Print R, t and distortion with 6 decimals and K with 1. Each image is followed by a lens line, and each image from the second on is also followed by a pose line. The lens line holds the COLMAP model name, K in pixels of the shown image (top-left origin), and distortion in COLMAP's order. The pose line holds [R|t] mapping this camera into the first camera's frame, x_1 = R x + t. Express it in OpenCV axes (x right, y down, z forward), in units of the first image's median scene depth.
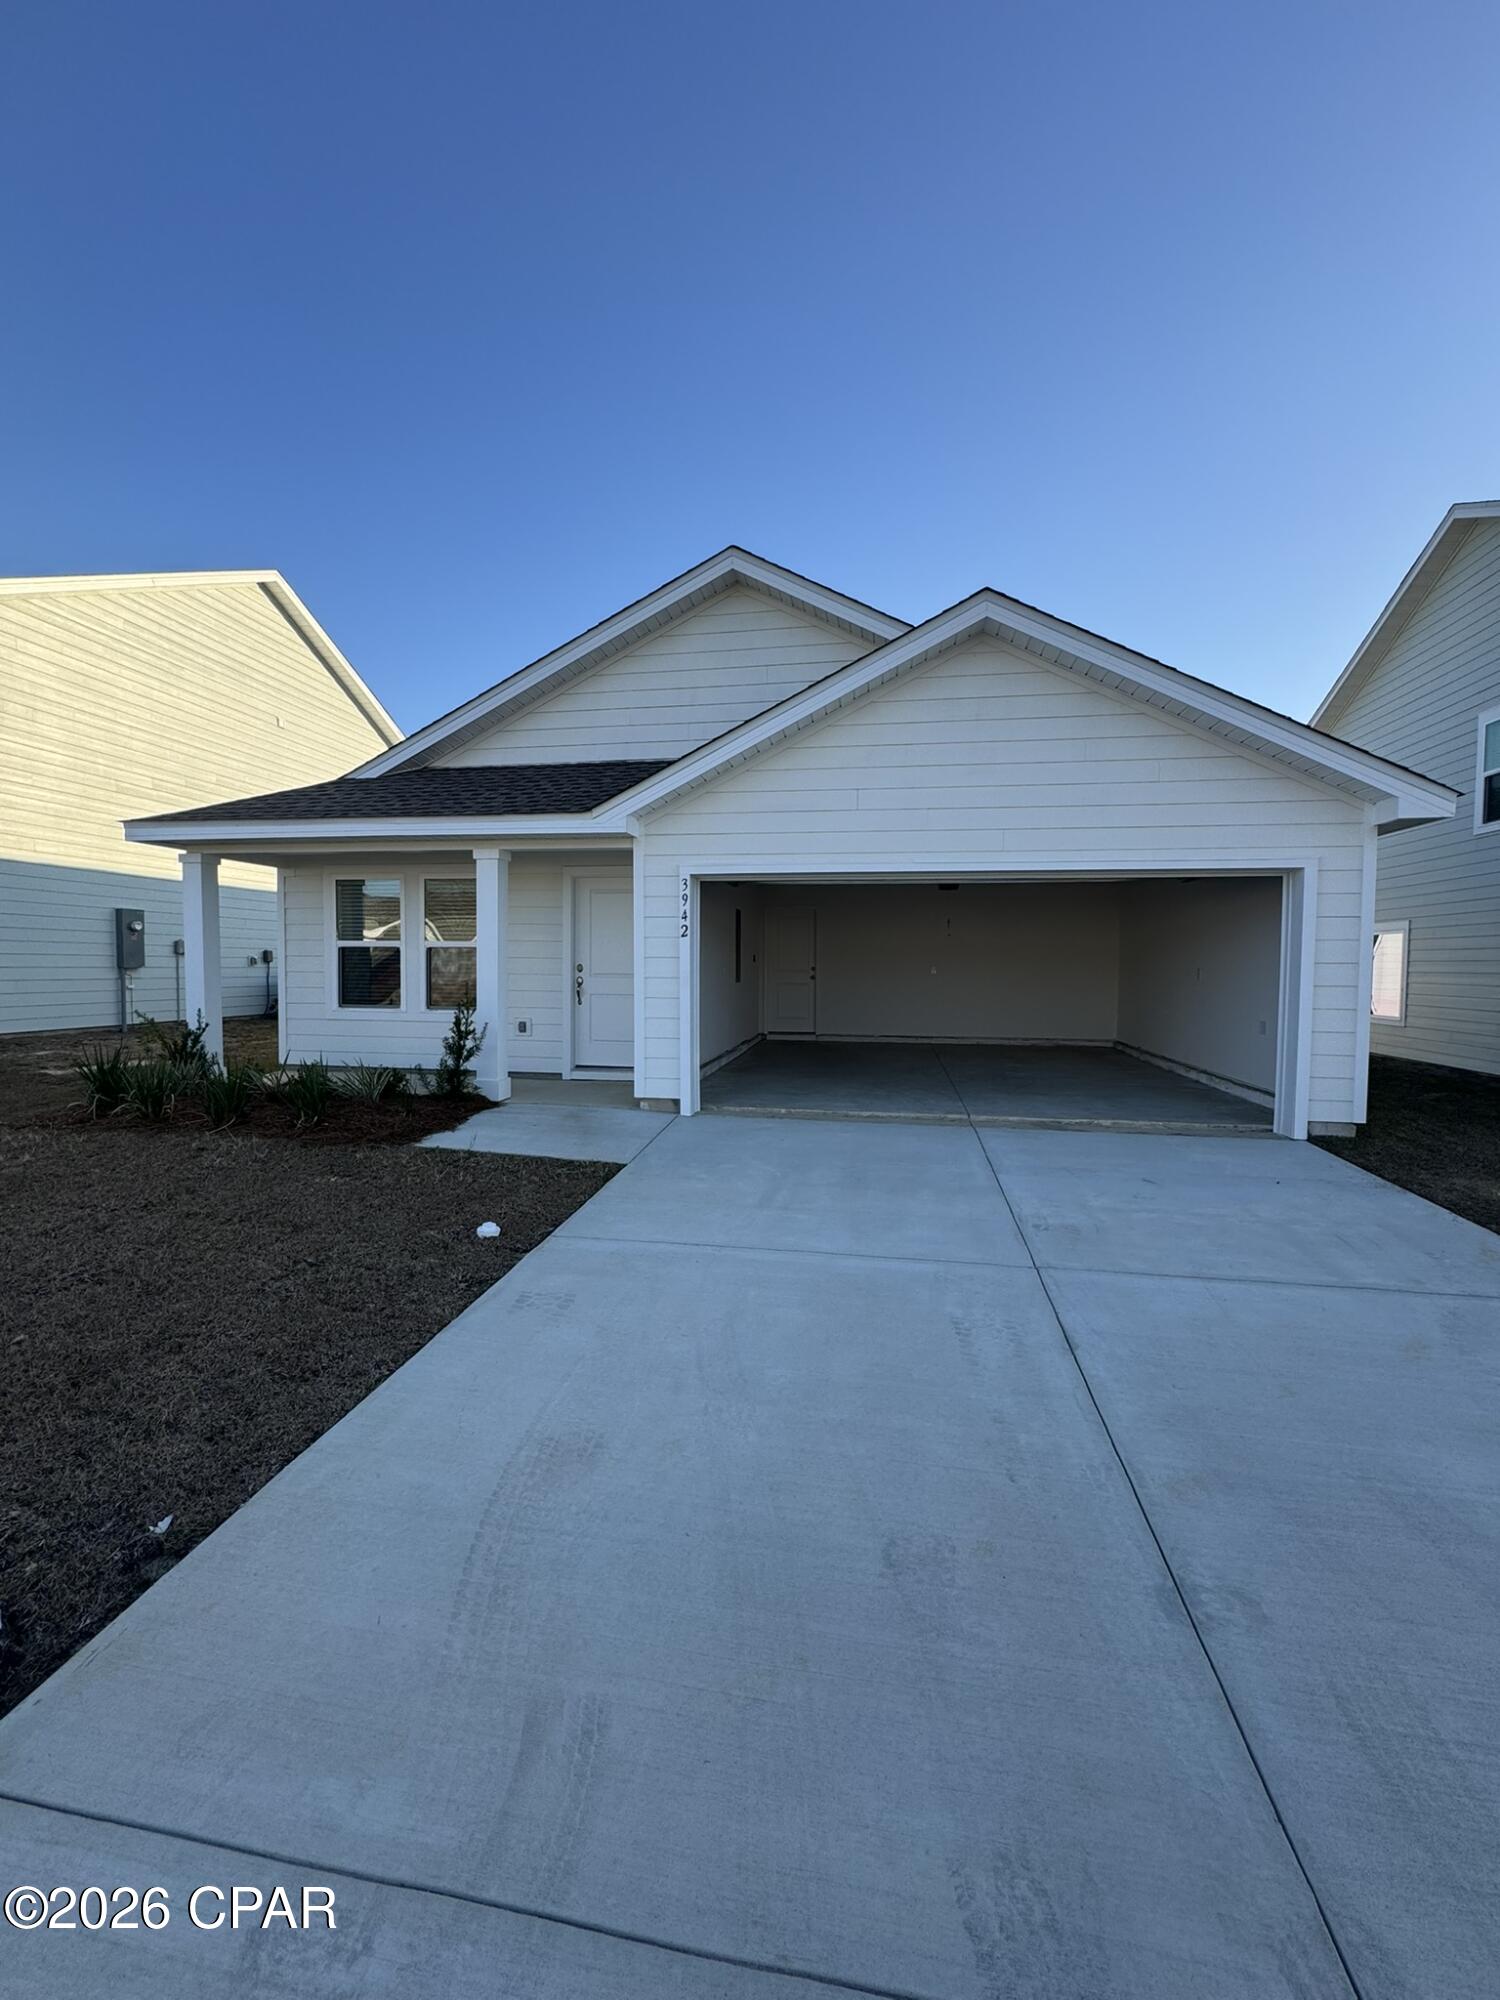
lens RADIAL K [[799.7, 0, 752.6], [0, 799.7, 997.3], [0, 0, 1]] dist [-0.001939, 0.000301]
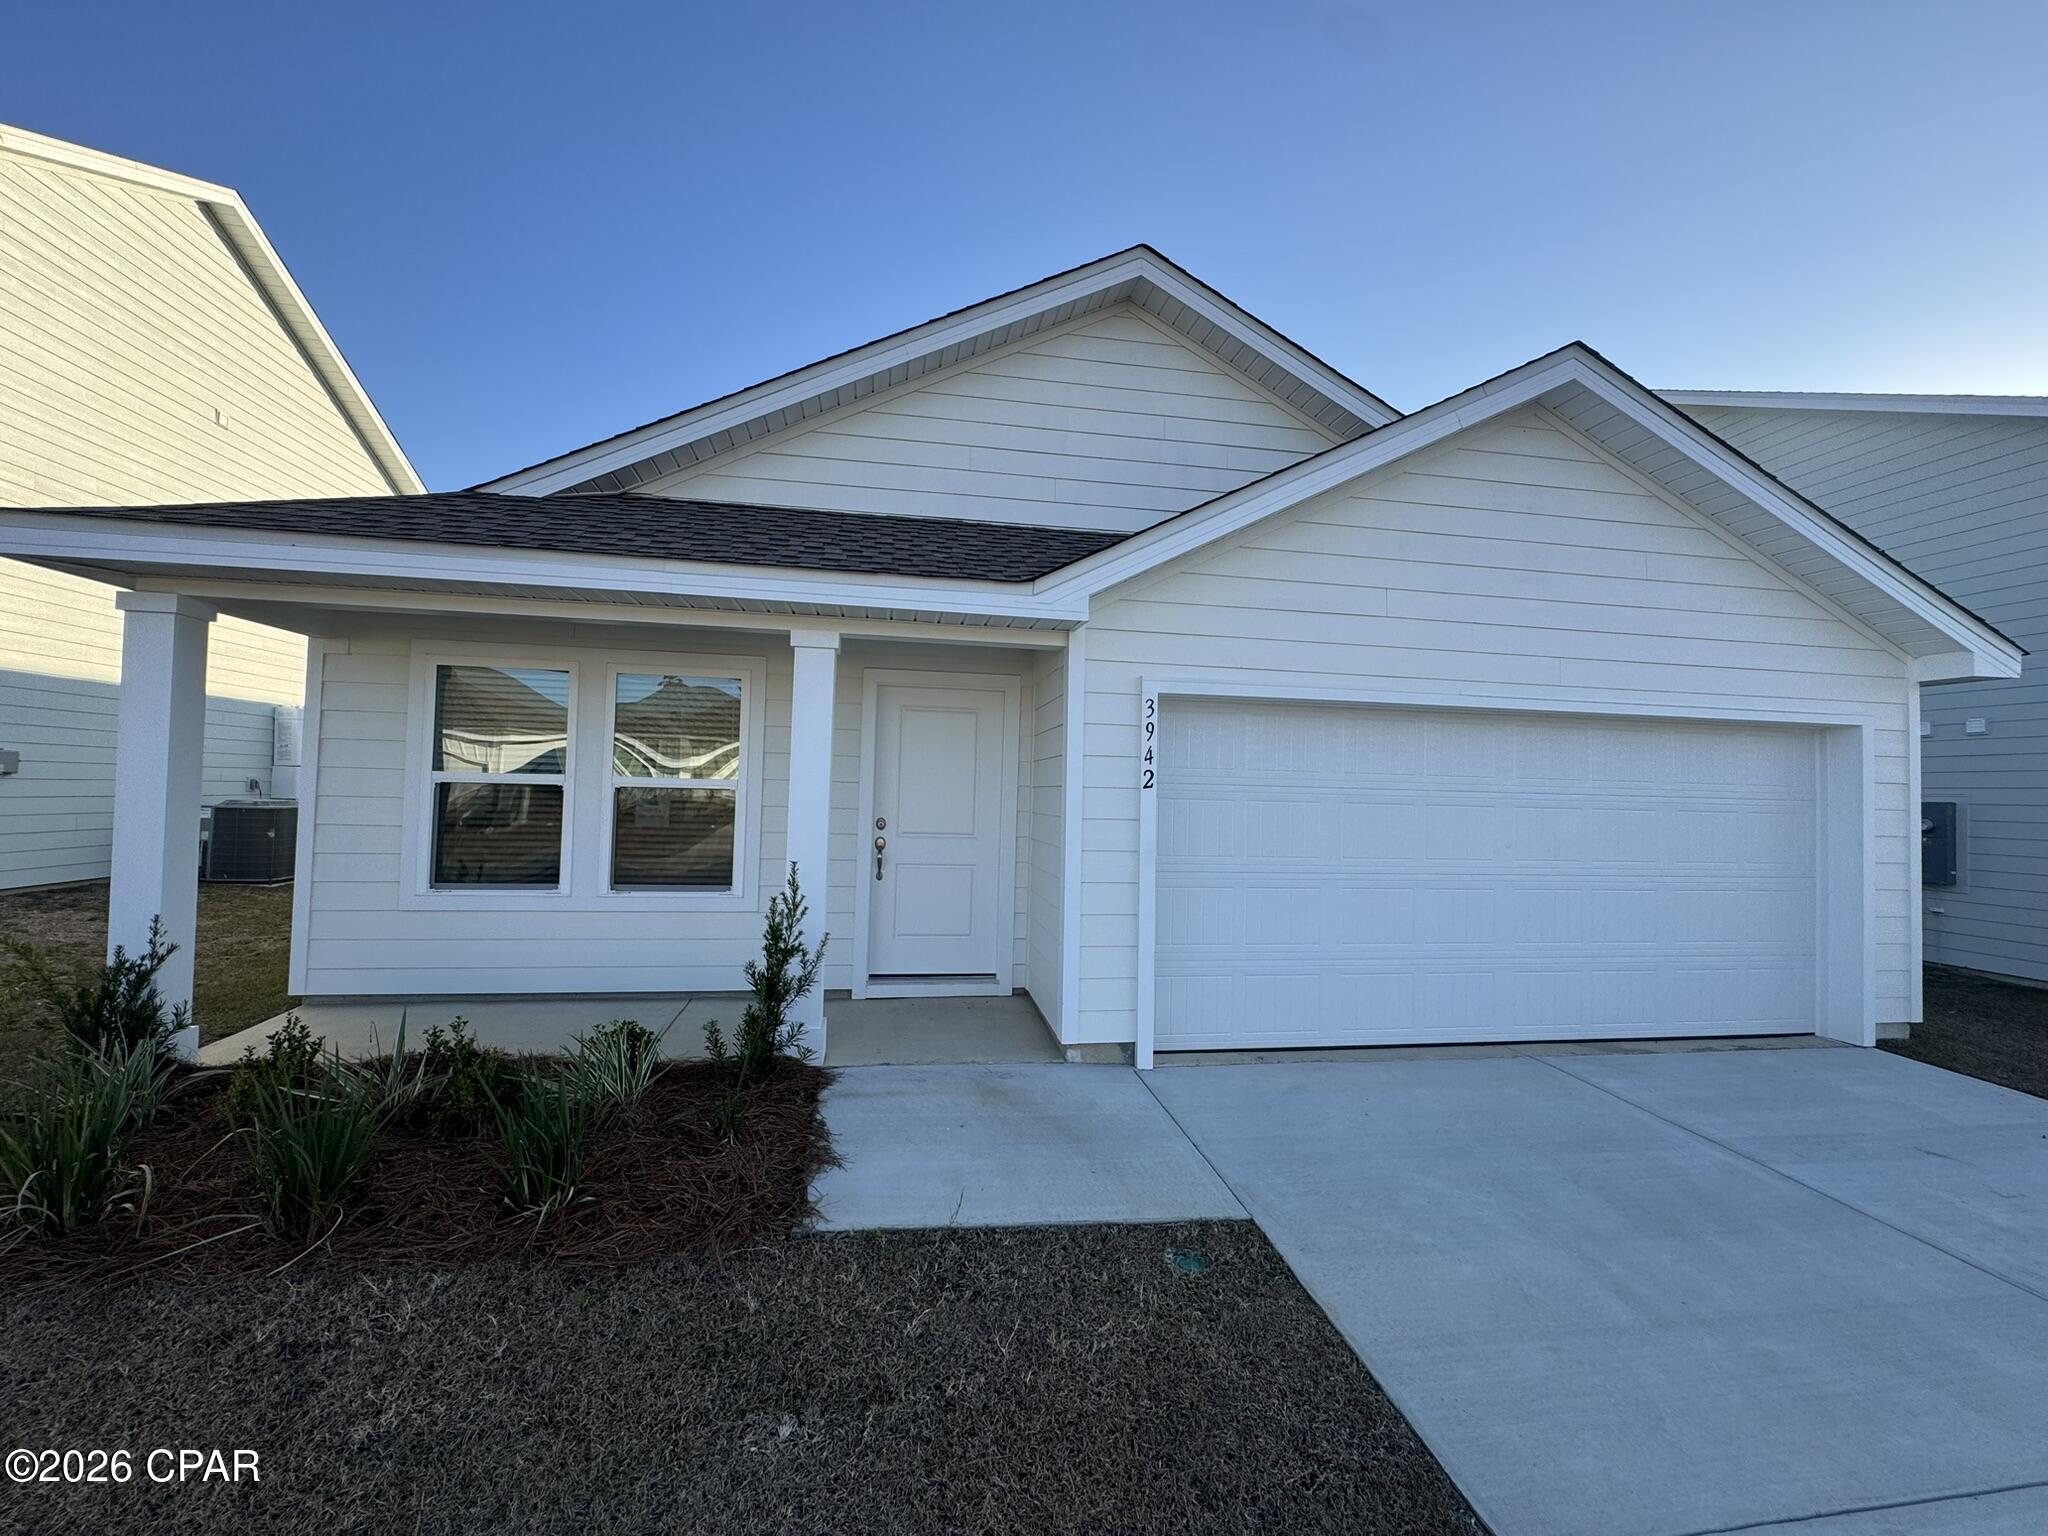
lens RADIAL K [[818.9, 0, 1021.8], [0, 818.9, 765.7], [0, 0, 1]] dist [-0.001939, 0.000301]
pose [[0.948196, 0.025948, 0.316626, -0.349375], [-0.005478, 0.997846, -0.065372, -0.044387], [-0.317640, 0.060251, 0.946295, 0.359537]]
